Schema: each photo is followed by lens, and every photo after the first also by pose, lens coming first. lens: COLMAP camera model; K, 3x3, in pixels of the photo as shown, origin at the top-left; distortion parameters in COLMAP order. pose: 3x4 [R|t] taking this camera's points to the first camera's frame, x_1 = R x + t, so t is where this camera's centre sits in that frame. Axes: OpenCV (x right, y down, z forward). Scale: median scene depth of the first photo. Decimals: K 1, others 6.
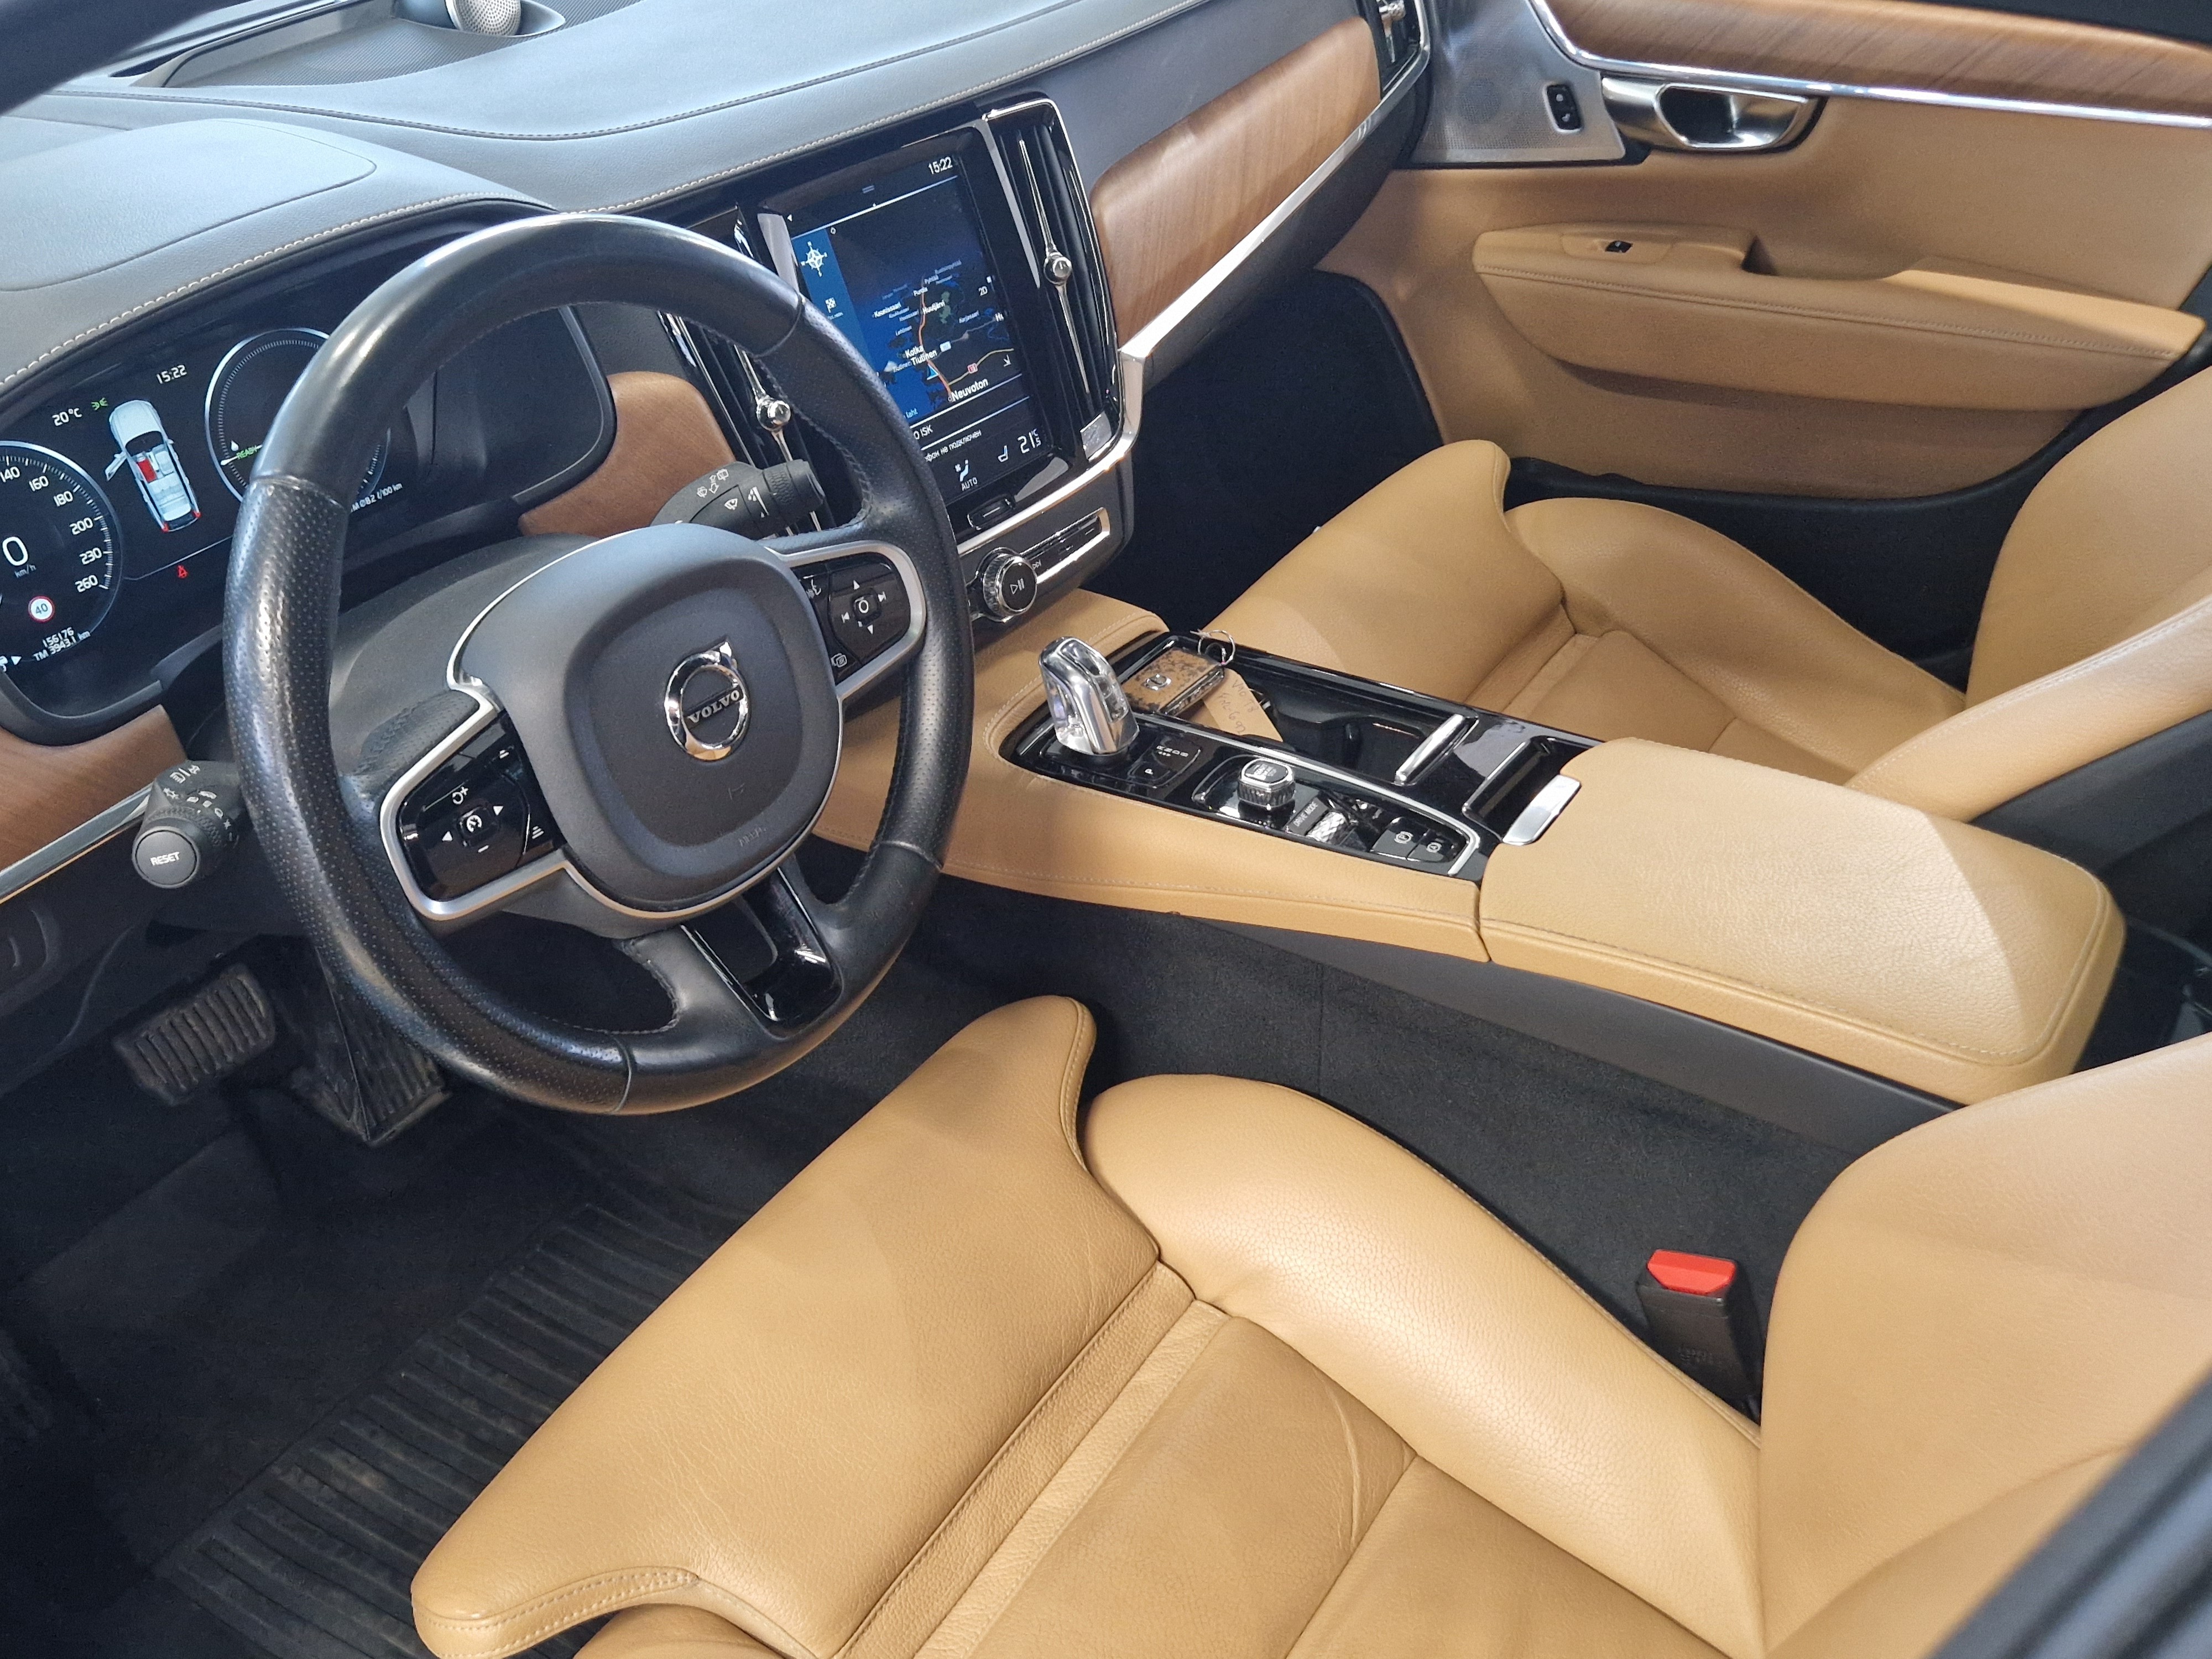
lens RADIAL K [[2058.6, 0, 1090.6], [0, 2058.6, 839.3], [0, 0, 1]] dist [0.022291, 0.000000]
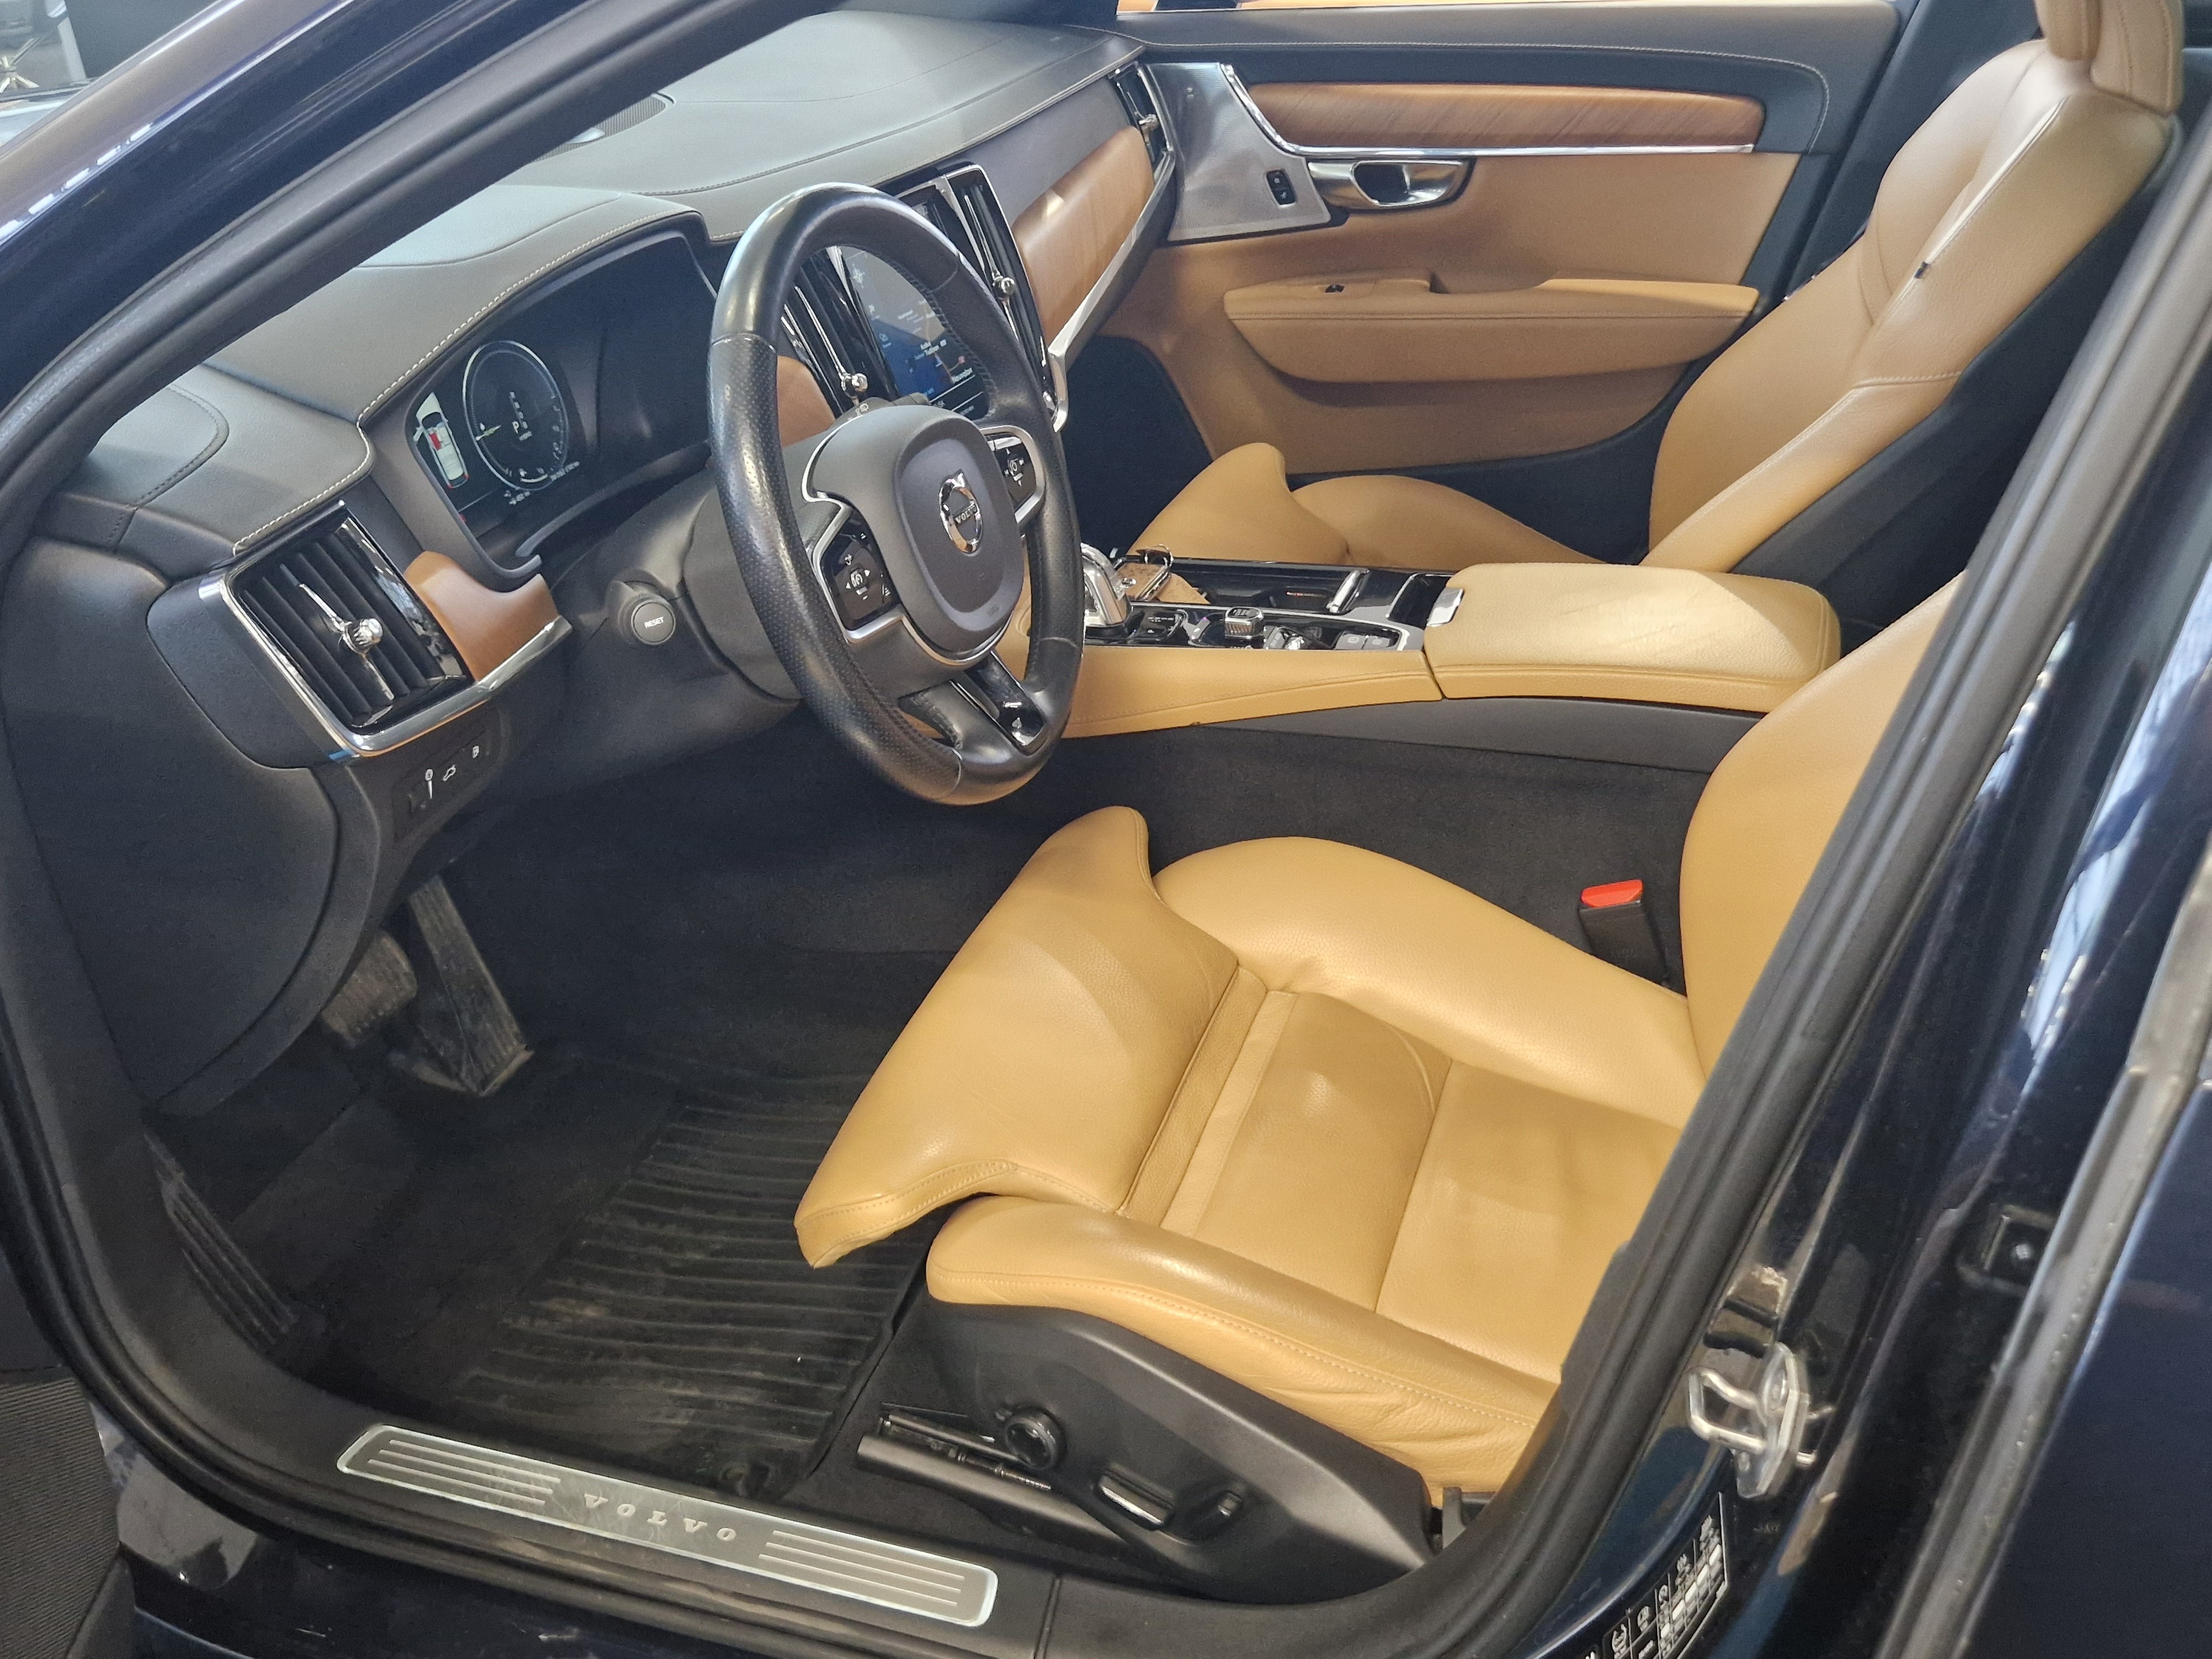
lens RADIAL K [[2058.6, 0, 1116.3], [0, 2058.6, 844.0], [0, 0, 1]] dist [0.022291, 0.000000]
pose [[0.964183, -0.139064, 0.225858, -0.296627], [0.163462, 0.982148, -0.093092, 0.210882], [-0.208880, 0.126677, 0.969702, -0.258274]]
